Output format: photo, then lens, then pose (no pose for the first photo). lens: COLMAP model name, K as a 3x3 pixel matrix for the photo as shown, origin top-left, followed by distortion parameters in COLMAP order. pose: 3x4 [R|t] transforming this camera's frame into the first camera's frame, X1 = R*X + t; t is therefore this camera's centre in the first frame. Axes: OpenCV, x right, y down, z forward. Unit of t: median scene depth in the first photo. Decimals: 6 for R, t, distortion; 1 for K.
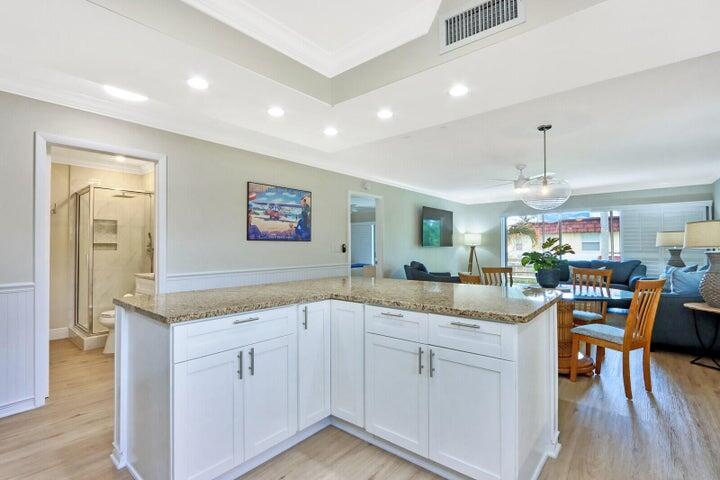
lens RADIAL K [[336.1, 0, 347.9], [0, 336.1, 242.9], [0, 0, 1]] dist [-0.018509, -0.000046]
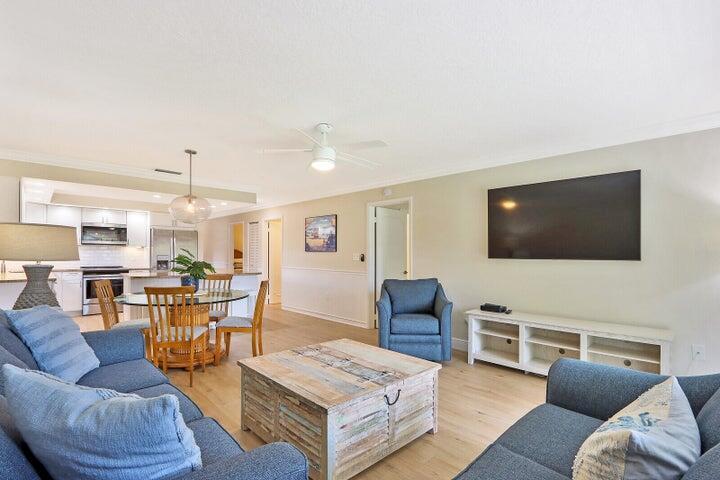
lens RADIAL K [[339.4, 0, 357.8], [0, 339.4, 256.3], [0, 0, 1]] dist [0.000097, -0.000078]
pose [[-0.099616, 0.010162, -0.994974, 1.390074], [0.003019, 0.999946, 0.009911, -0.000086], [0.995021, -0.002017, -0.099641, 1.385966]]
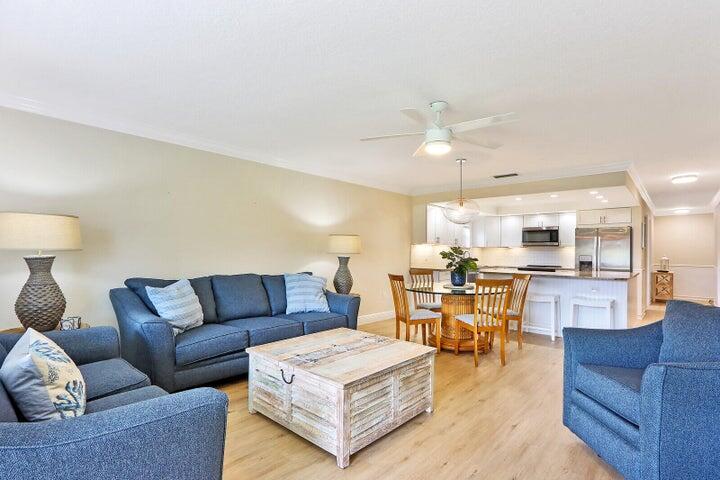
lens RADIAL K [[349.5, 0, 360.1], [0, 349.5, 248.1], [0, 0, 1]] dist [-0.001495, -0.000115]
pose [[-0.999733, -0.005872, 0.022338, 0.780218], [-0.006370, 0.999731, -0.022286, 0.018200], [-0.022201, -0.022422, -0.999502, 1.932298]]
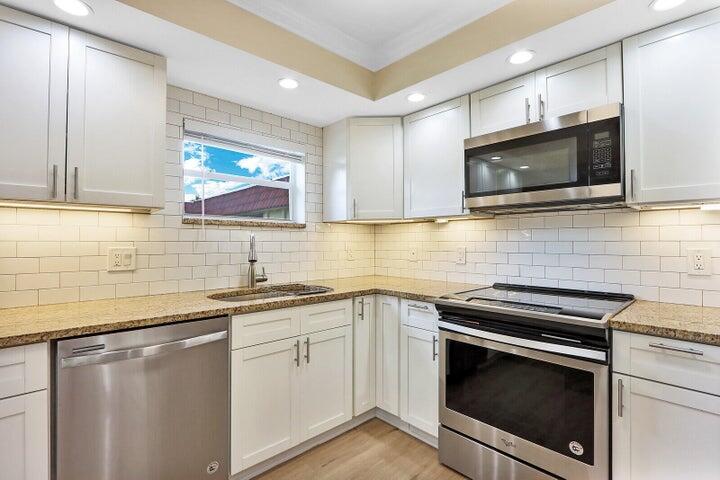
lens RADIAL K [[340.6, 0, 358.3], [0, 340.6, 238.3], [0, 0, 1]] dist [-0.004713, -0.000277]
pose [[-0.993424, 0.008239, 0.114195, -0.013801], [0.005567, 0.999704, -0.023697, 0.004689], [-0.114357, -0.022905, -0.993176, 0.401690]]
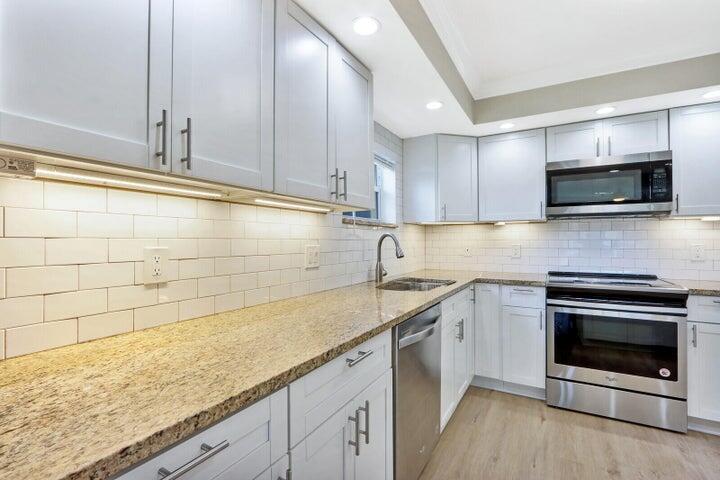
lens RADIAL K [[336.6, 0, 360.0], [0, 336.6, 240.0], [0, 0, 1]] dist [-0.000246, 0.000148]
pose [[-0.980948, 0.006681, -0.194155, 0.367737], [0.009675, 0.999848, -0.014477, 0.004476], [0.194028, -0.016080, -0.980864, 0.458595]]
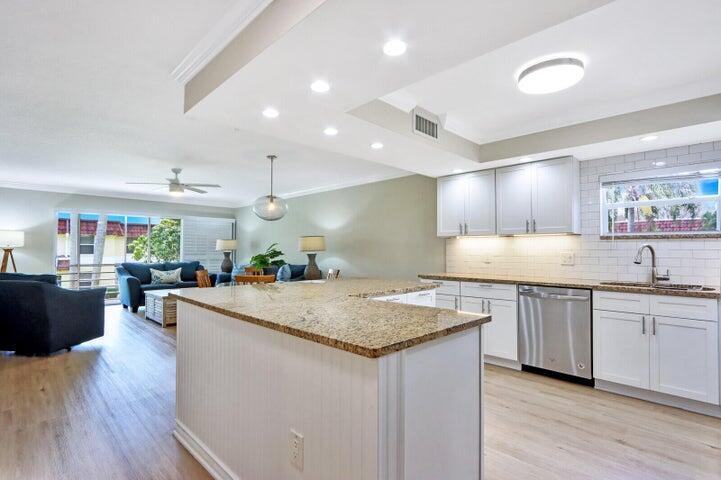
lens RADIAL K [[348.1, 0, 360.5], [0, 348.1, 240.0], [0, 0, 1]] dist [-0.005462, -0.000444]
pose [[0.068253, 0.033389, 0.997109, -0.584429], [-0.014715, 0.999365, -0.032457, 0.008698], [-0.997560, -0.012458, 0.068701, 0.465311]]
